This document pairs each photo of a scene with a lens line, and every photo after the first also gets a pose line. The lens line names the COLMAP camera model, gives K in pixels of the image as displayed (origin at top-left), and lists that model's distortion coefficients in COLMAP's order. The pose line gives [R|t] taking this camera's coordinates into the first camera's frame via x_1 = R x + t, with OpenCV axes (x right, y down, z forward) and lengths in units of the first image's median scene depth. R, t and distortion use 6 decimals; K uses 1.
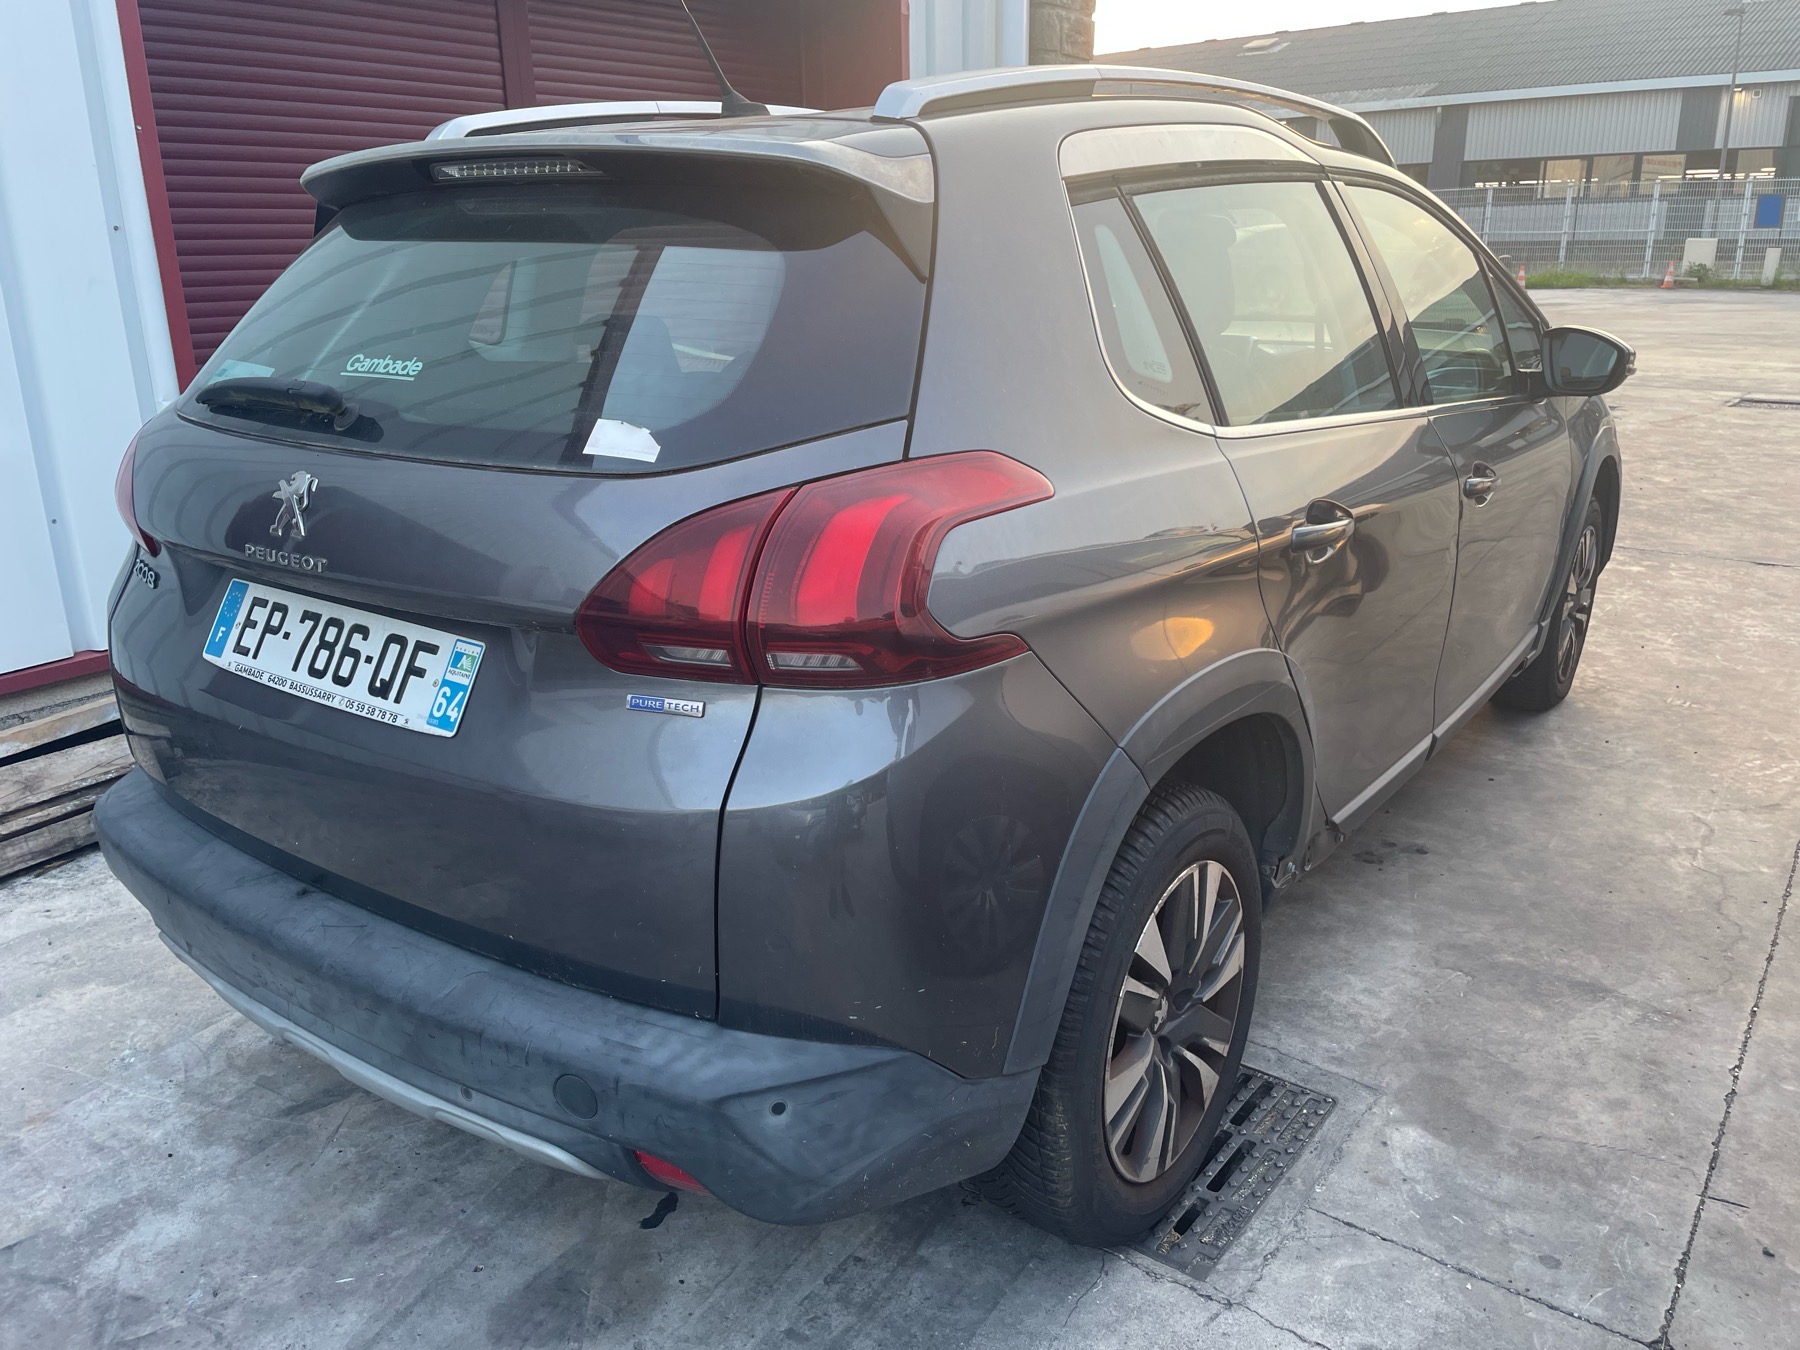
lens RADIAL K [[1348.9, 0, 913.6], [0, 1348.9, 675.3], [0, 0, 1]] dist [-0.001178, -0.012112]
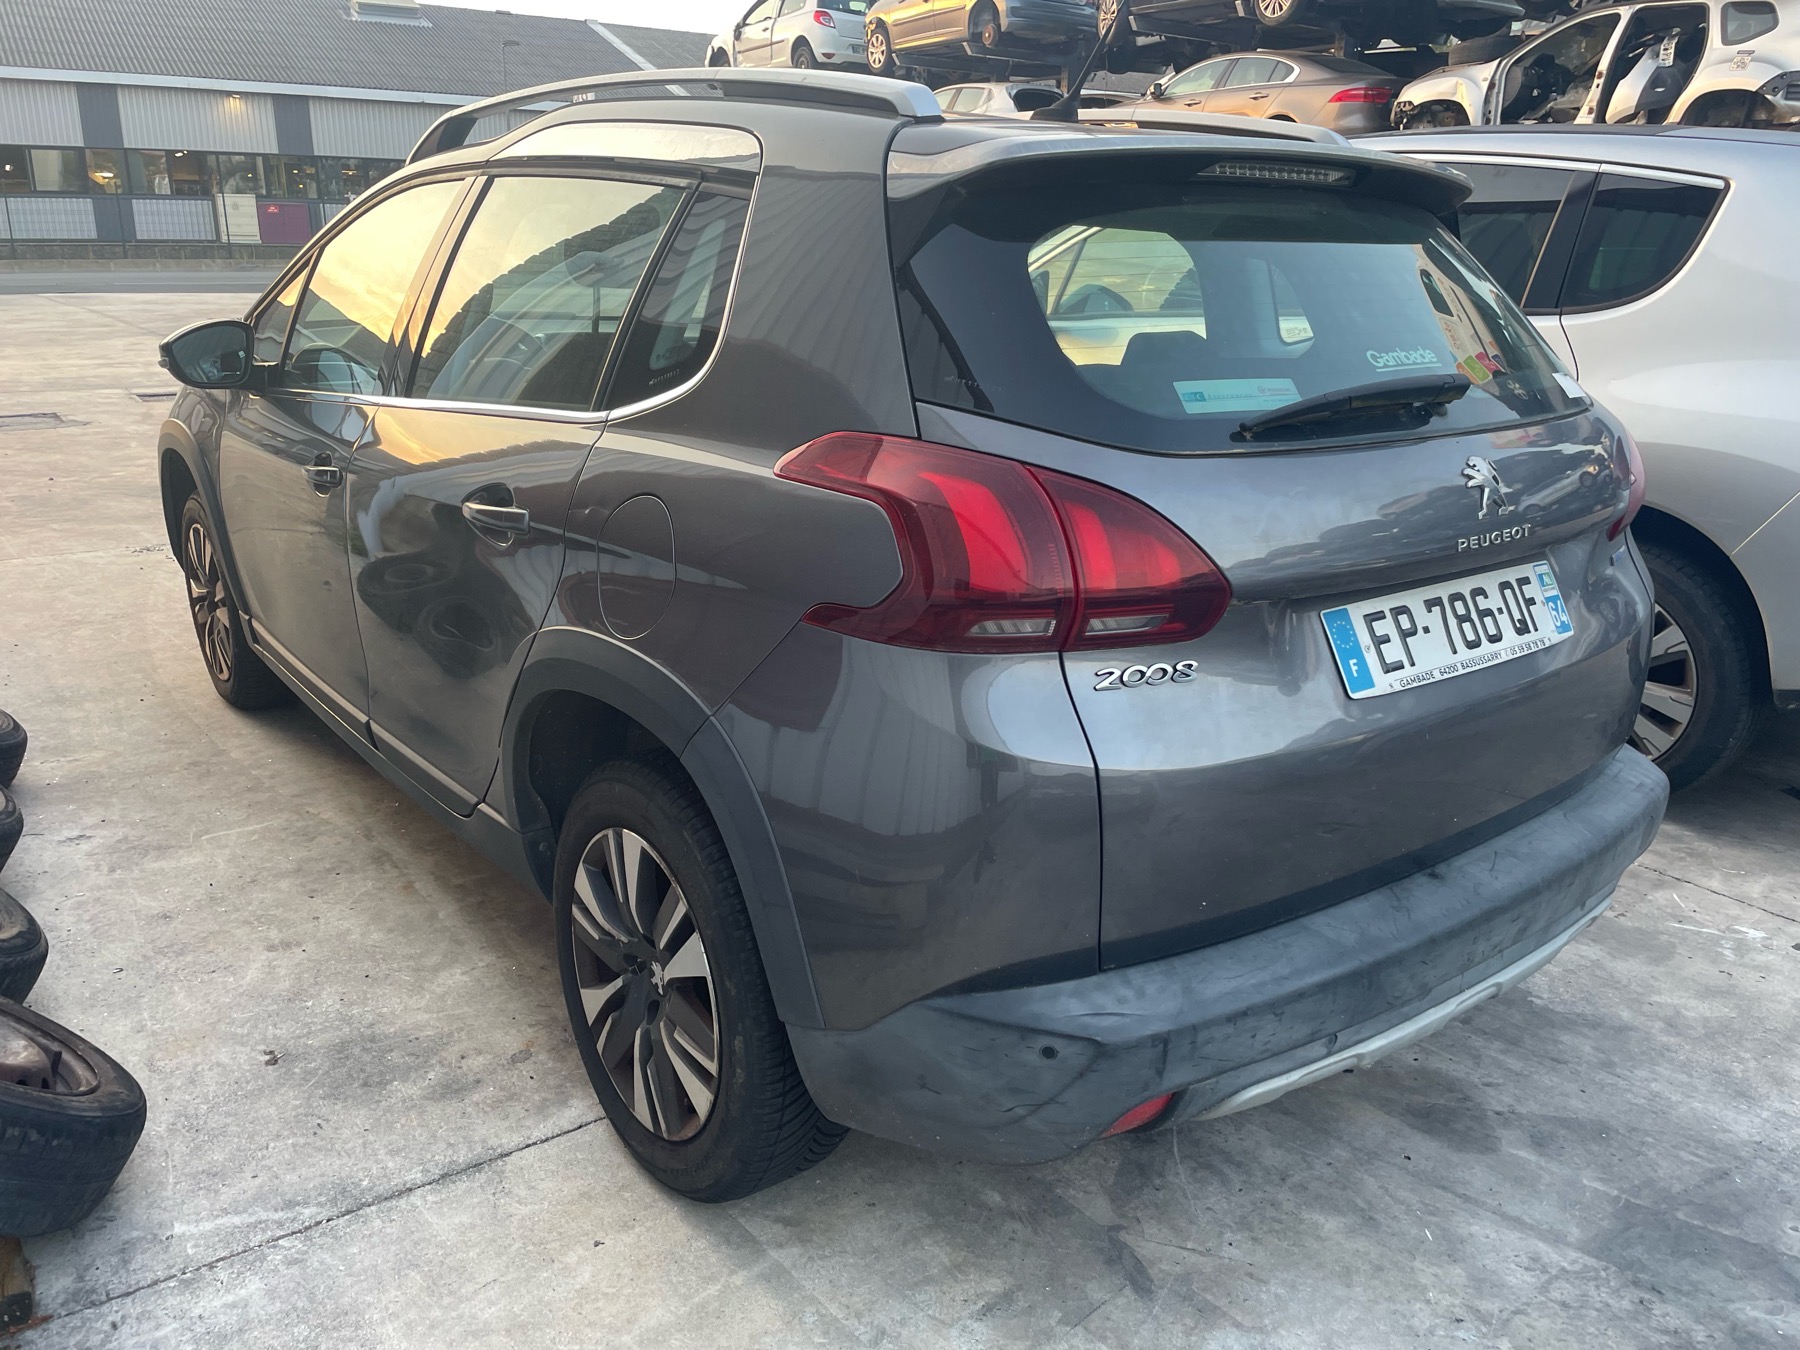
lens RADIAL K [[1348.9, 0, 913.6], [0, 1348.9, 675.3], [0, 0, 1]] dist [-0.001178, -0.012112]
pose [[0.294758, -0.278225, 0.914171, -1.541264], [0.276122, 0.940663, 0.197257, -0.308591], [-0.914809, 0.194279, 0.354092, 1.021307]]
